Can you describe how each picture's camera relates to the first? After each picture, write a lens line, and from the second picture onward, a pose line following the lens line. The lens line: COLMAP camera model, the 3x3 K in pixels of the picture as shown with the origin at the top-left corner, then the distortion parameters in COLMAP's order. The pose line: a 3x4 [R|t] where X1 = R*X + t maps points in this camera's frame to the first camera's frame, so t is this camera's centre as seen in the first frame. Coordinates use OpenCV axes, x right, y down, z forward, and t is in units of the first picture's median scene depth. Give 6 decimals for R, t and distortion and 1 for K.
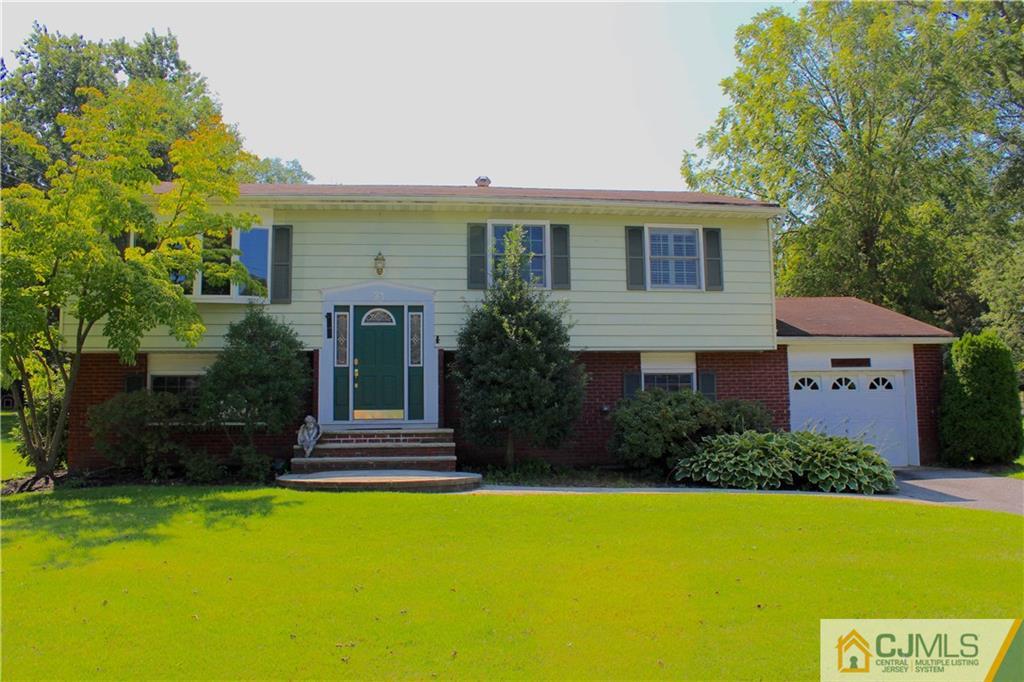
lens RADIAL K [[848.4, 0, 512.0], [0, 848.4, 341.0], [0, 0, 1]] dist [-0.181523, 0.172887]
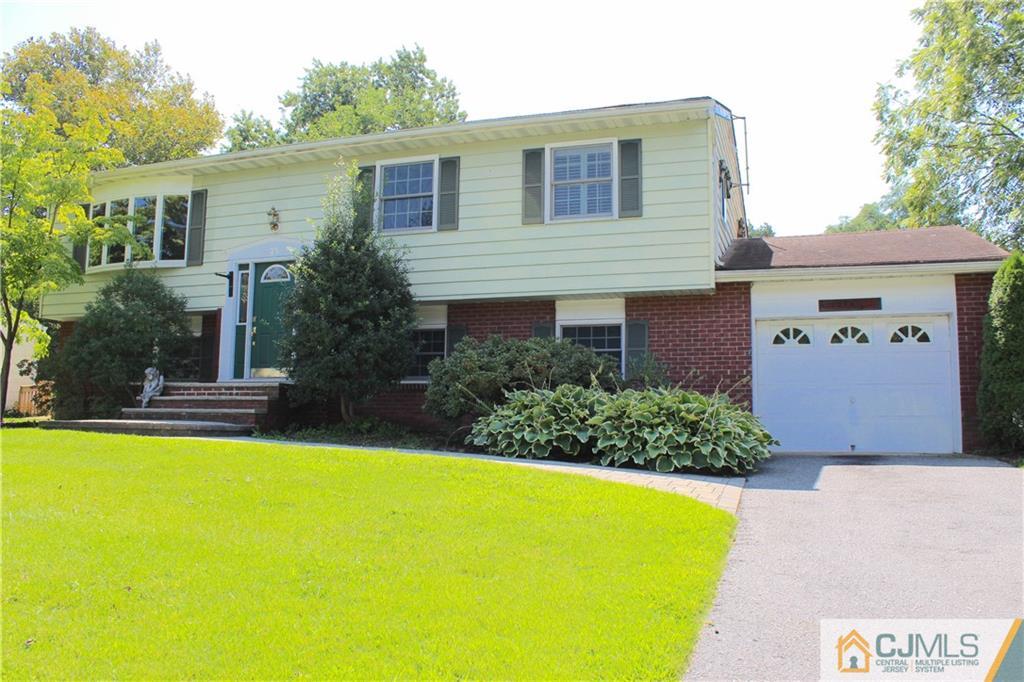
lens RADIAL K [[848.4, 0, 512.0], [0, 848.4, 341.0], [0, 0, 1]] dist [-0.181523, 0.172887]
pose [[0.897488, -0.022979, -0.440439, 0.487215], [0.020310, 0.999736, -0.010772, 0.062754], [0.440570, 0.000722, 0.897718, 0.241018]]
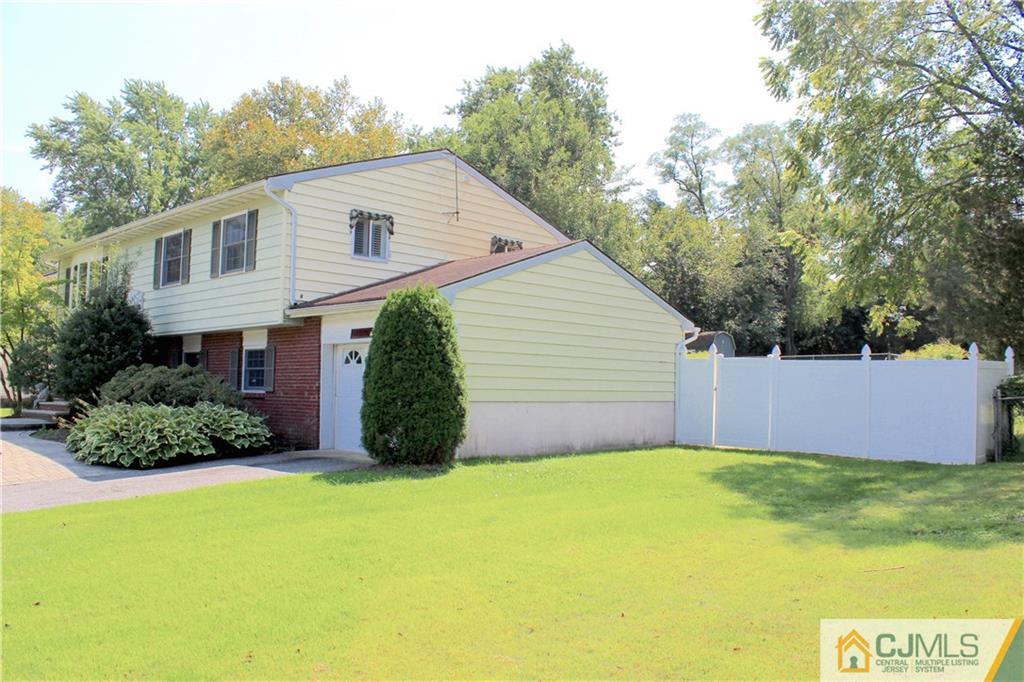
lens RADIAL K [[848.4, 0, 512.0], [0, 848.4, 341.0], [0, 0, 1]] dist [-0.181523, 0.172887]
pose [[0.634728, -0.026917, -0.772267, 1.252148], [0.059661, 0.998117, 0.014246, 0.033041], [0.770429, -0.055117, 0.635139, 0.585077]]
